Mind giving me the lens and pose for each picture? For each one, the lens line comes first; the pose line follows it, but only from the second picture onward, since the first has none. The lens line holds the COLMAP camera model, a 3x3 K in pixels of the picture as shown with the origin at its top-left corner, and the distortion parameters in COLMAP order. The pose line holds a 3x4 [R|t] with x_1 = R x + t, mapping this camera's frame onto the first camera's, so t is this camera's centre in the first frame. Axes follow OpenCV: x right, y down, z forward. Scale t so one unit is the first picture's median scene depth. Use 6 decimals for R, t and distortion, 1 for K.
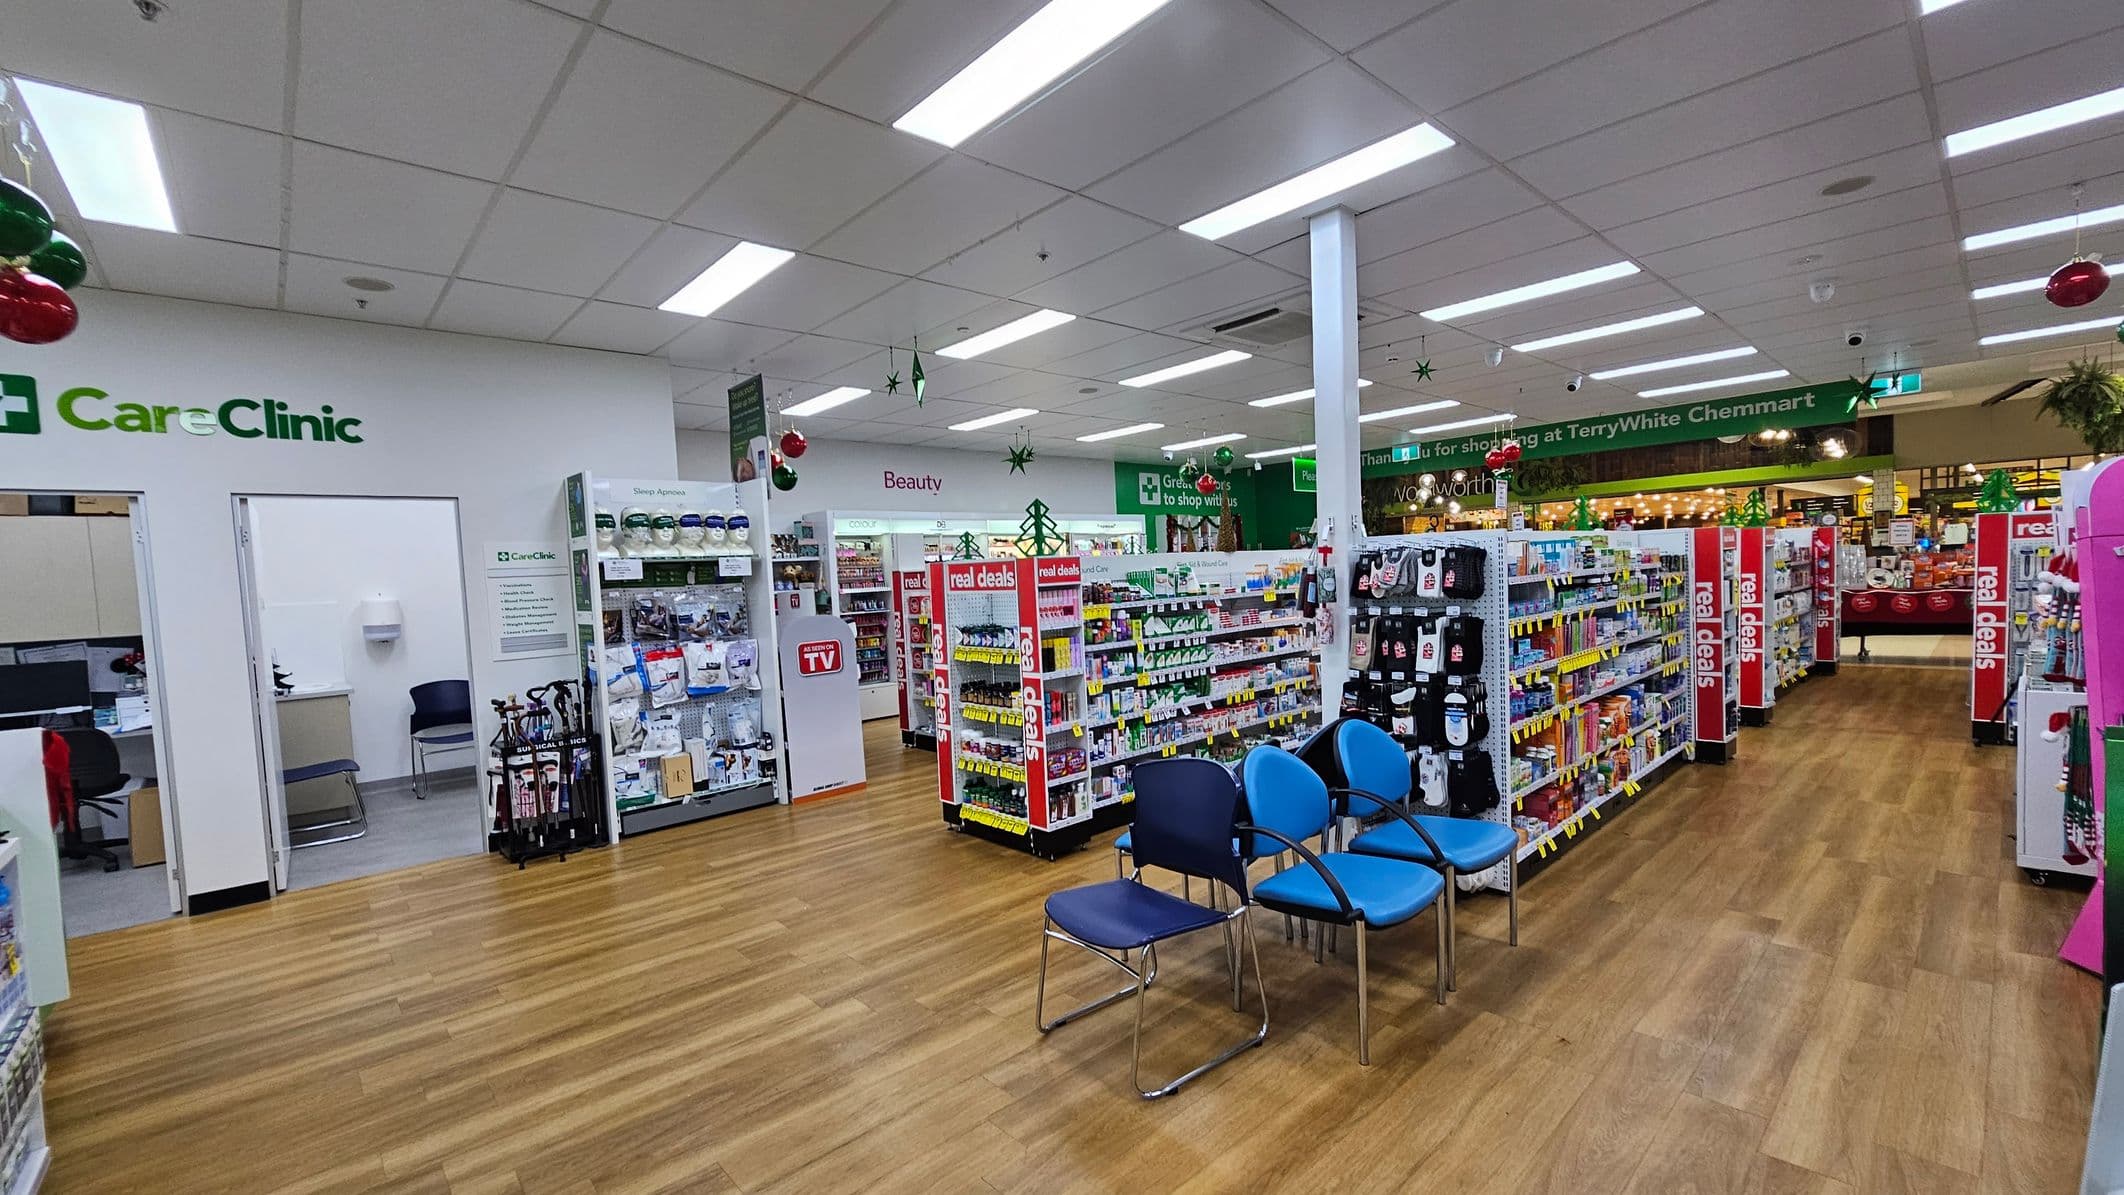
lens RADIAL K [[872.9, 0, 1062.2], [0, 872.9, 622.0], [0, 0, 1]] dist [-0.006844, 0.003005]
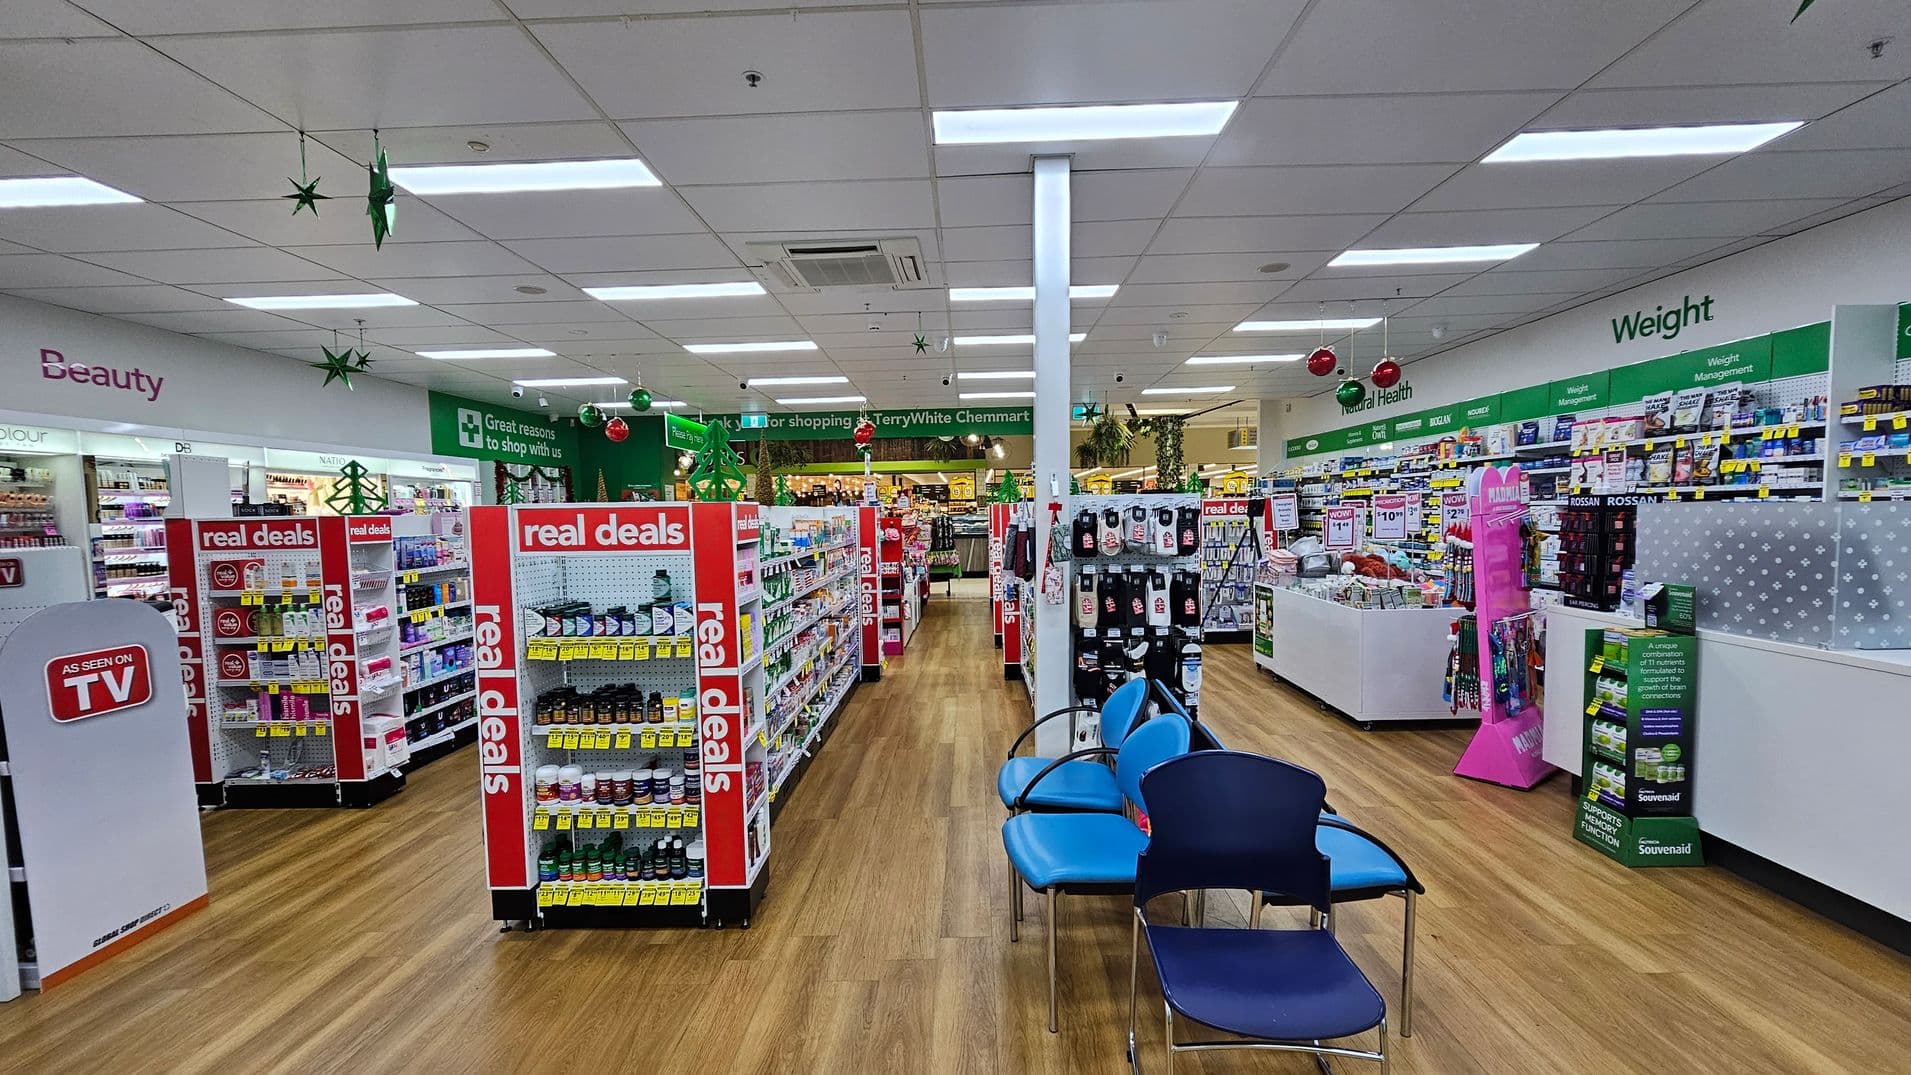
lens RADIAL K [[782.6, 0, 955.6], [0, 782.6, 562.3], [0, 0, 1]] dist [-0.002083, 0.000142]
pose [[0.690248, -0.014917, 0.723420, -0.306151], [0.028774, 0.999563, -0.006844, -0.014121], [-0.723001, 0.025539, 0.690375, 0.368086]]
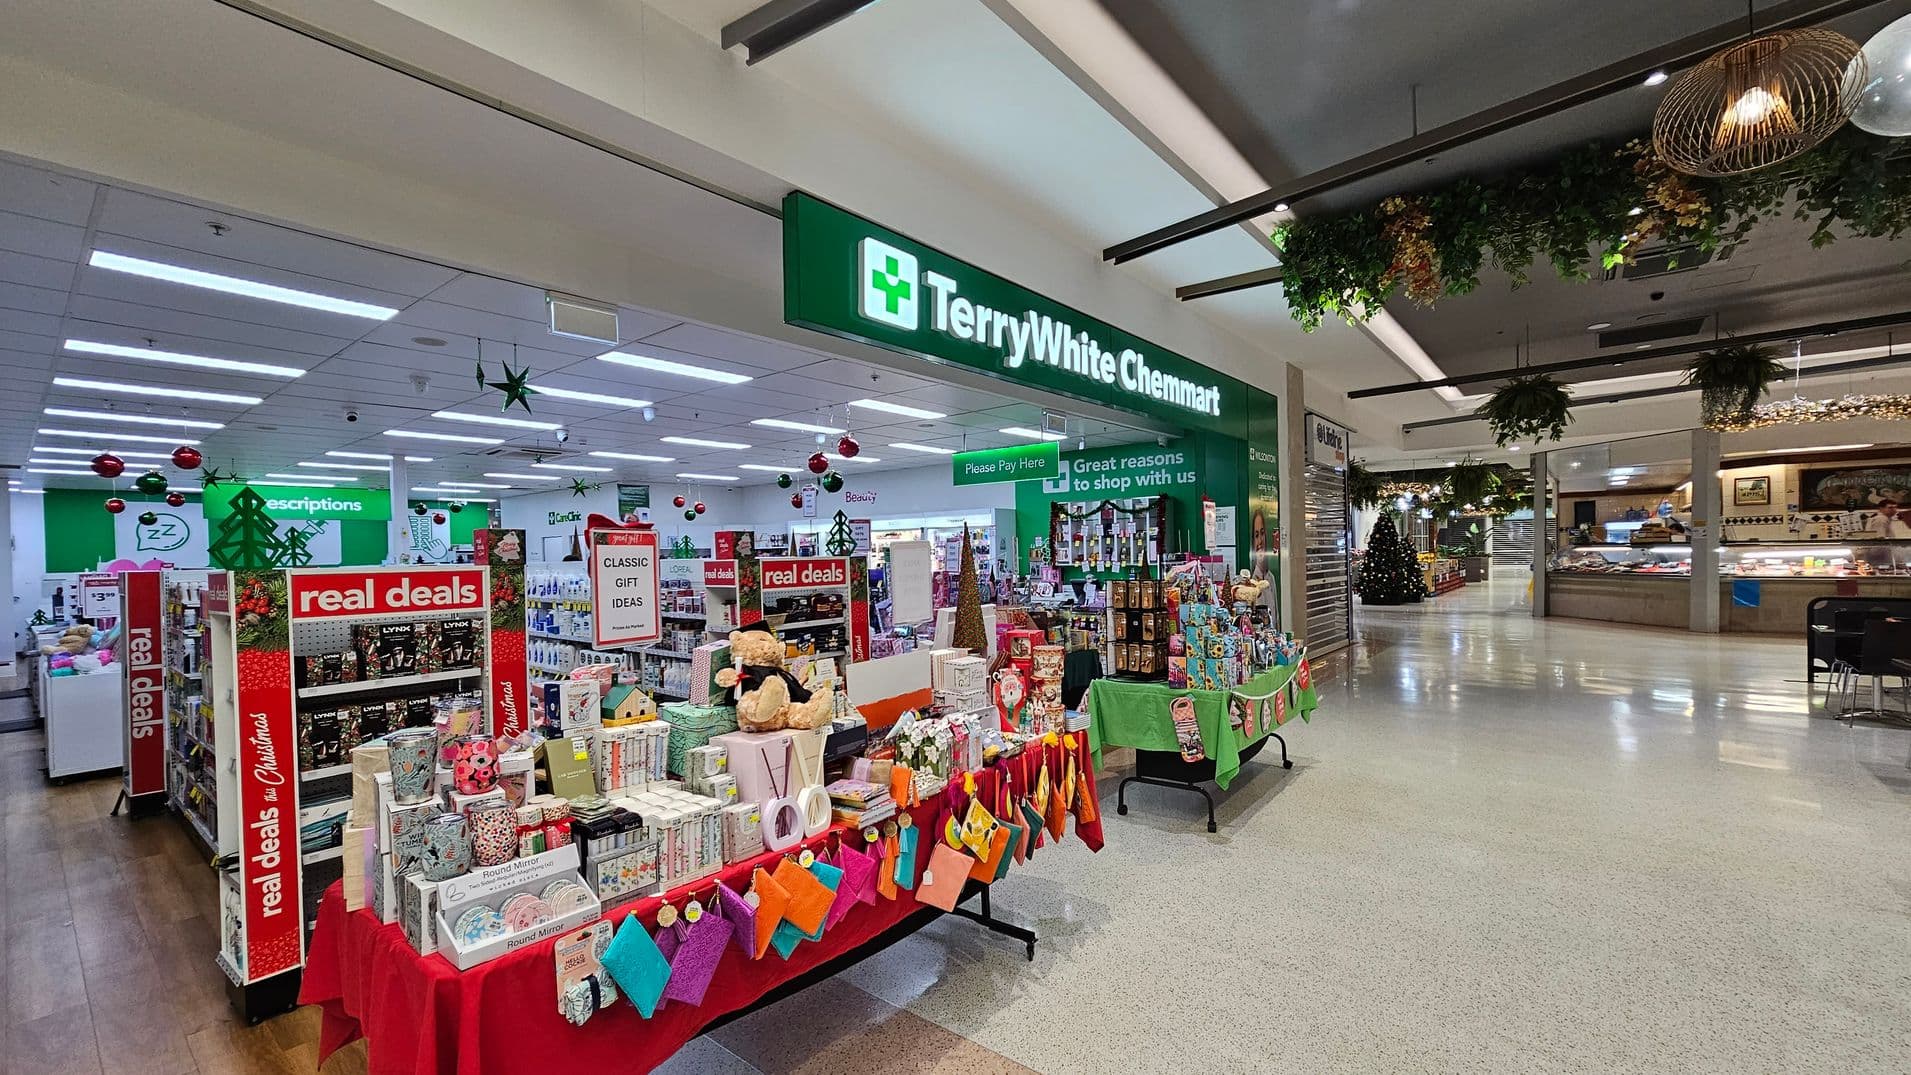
lens RADIAL K [[780.2, 0, 953.1], [0, 780.2, 561.7], [0, 0, 1]] dist [-0.002258, -0.000872]
pose [[0.146167, 0.058439, -0.987532, 2.419673], [-0.040095, 0.997783, 0.053111, -0.244642], [0.988447, 0.031832, 0.148186, 1.873636]]
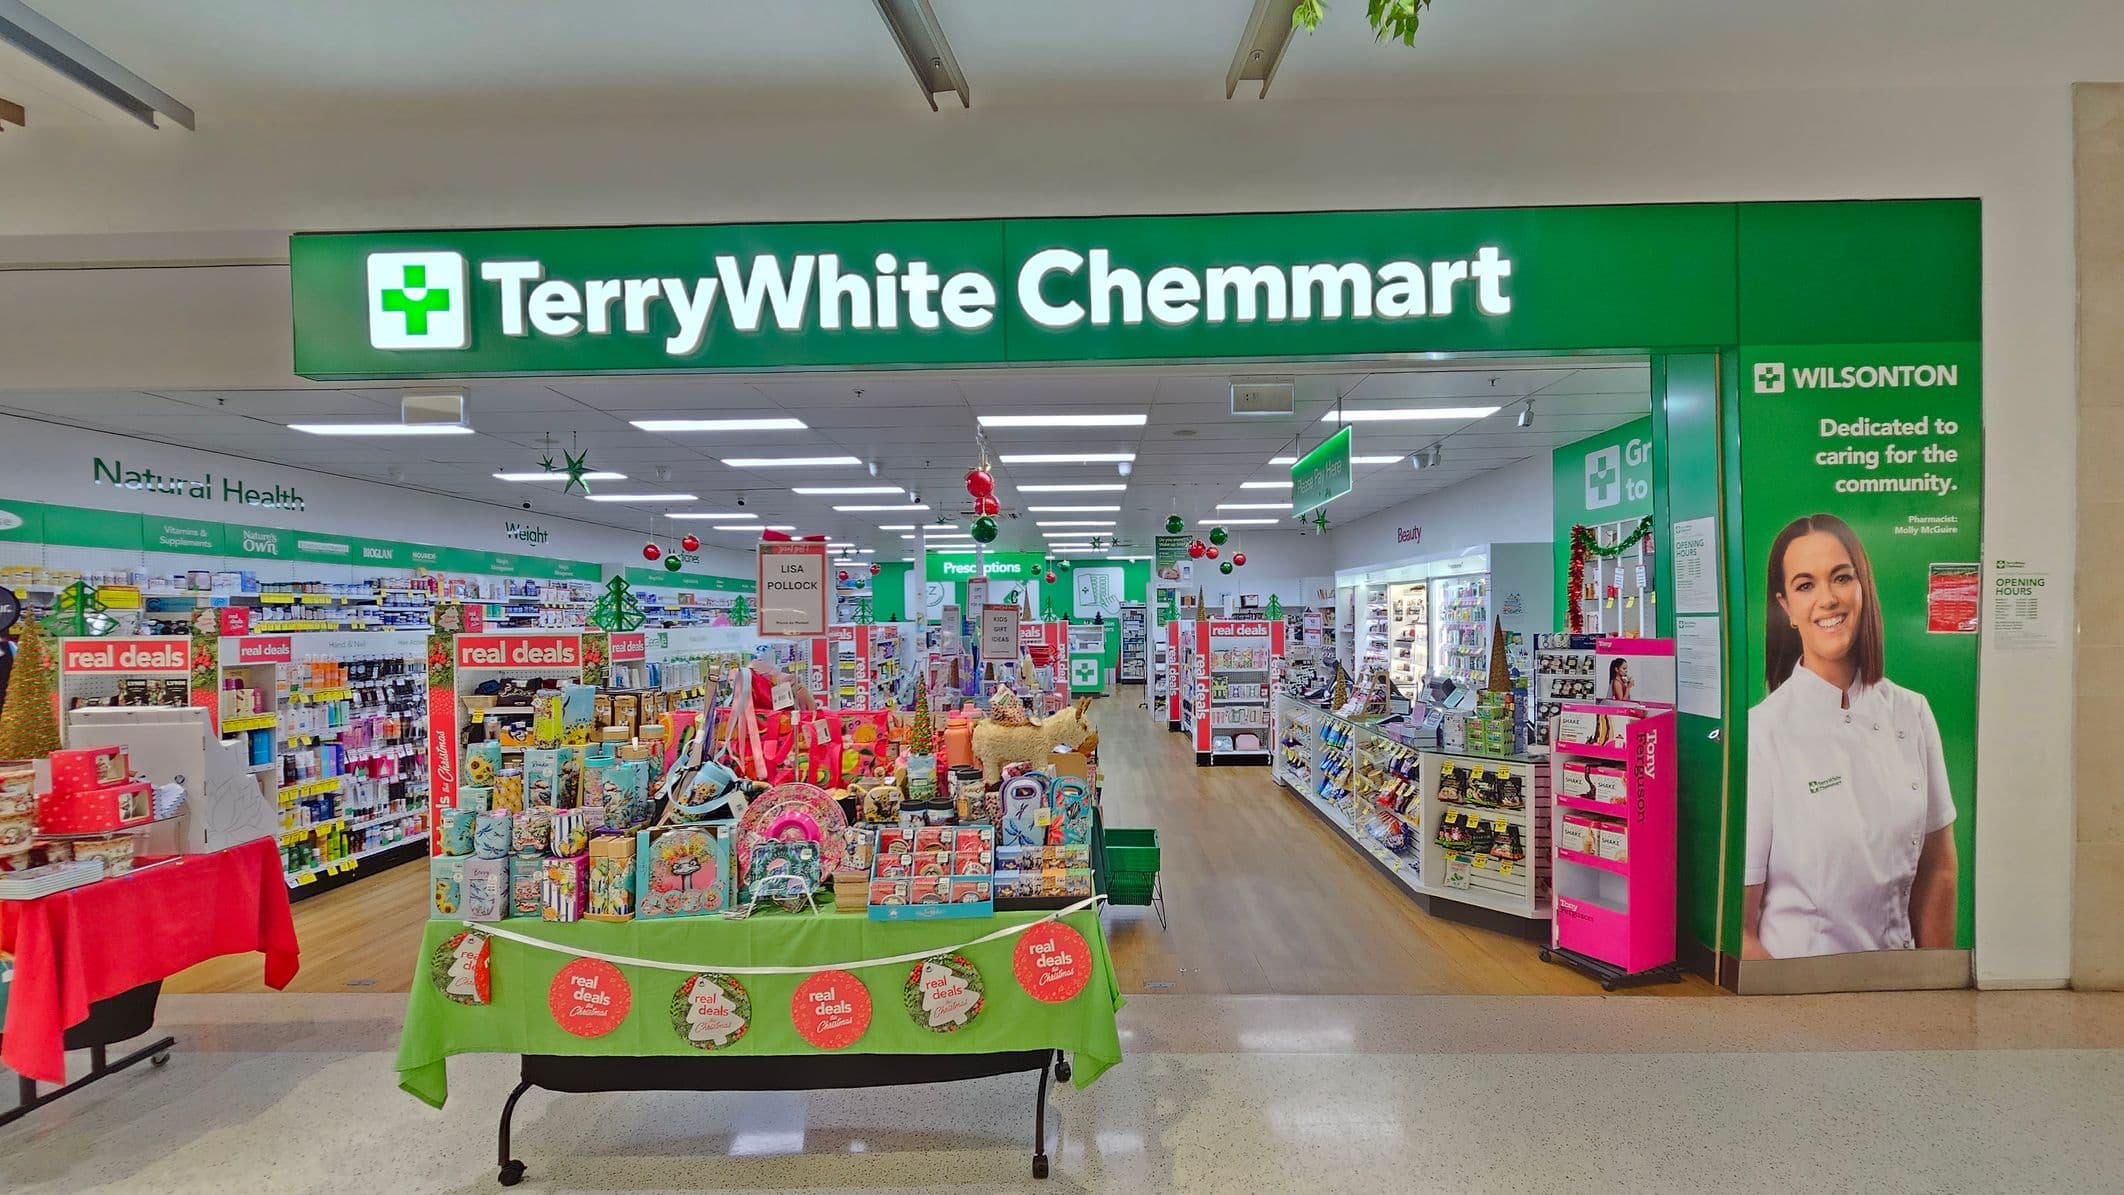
lens RADIAL K [[877.0, 0, 1081.3], [0, 877.0, 629.5], [0, 0, 1]] dist [-0.007280, 0.000228]
pose [[-0.679496, 0.066643, -0.730646, 1.779441], [0.002896, 0.996102, 0.088162, -0.273648], [0.733674, 0.057790, -0.677040, 2.820638]]
